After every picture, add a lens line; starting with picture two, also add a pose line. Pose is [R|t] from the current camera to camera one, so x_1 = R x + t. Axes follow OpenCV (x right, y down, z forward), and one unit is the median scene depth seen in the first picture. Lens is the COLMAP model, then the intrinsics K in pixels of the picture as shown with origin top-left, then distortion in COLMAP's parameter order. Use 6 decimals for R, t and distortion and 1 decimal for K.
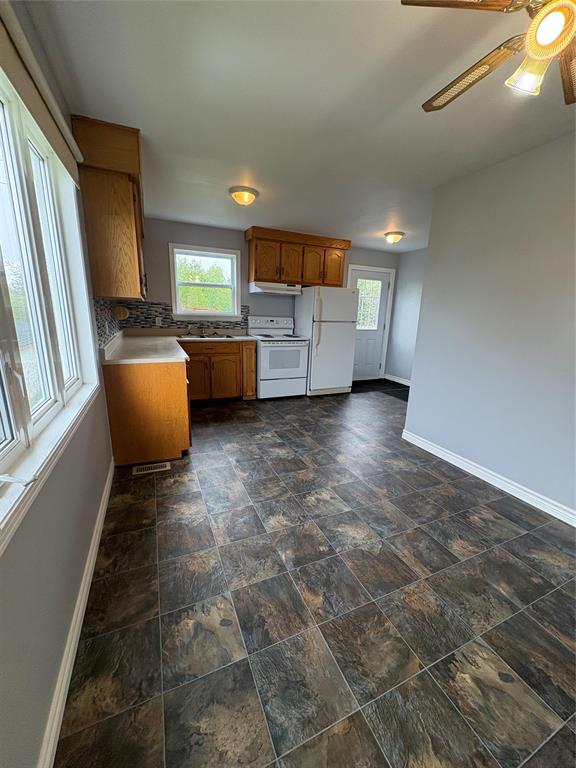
lens RADIAL K [[304.0, 0, 286.5], [0, 304.0, 386.7], [0, 0, 1]] dist [-0.011711, 0.000951]
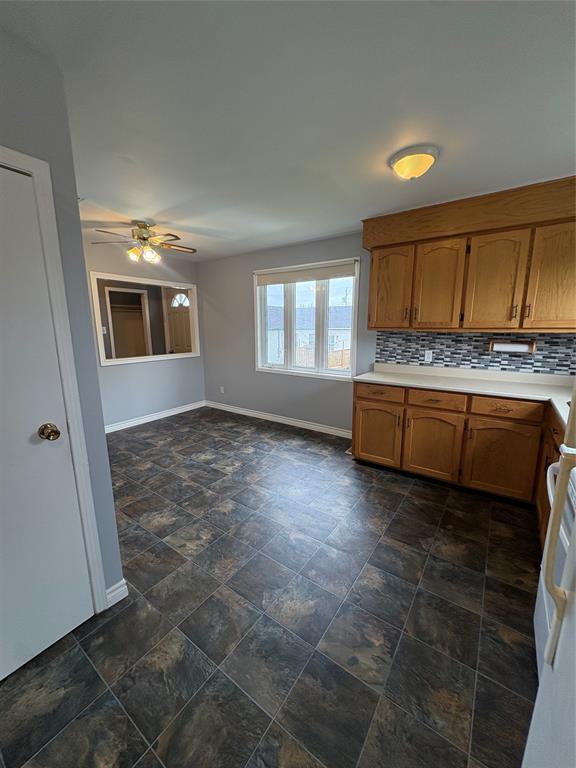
lens RADIAL K [[304.0, 0, 285.5], [0, 304.0, 384.3], [0, 0, 1]] dist [-0.011711, 0.000951]
pose [[-0.864694, 0.063249, -0.498301, 0.799639], [-0.148217, 0.915740, 0.373433, -0.762931], [0.479934, 0.396762, -0.782460, 2.872219]]
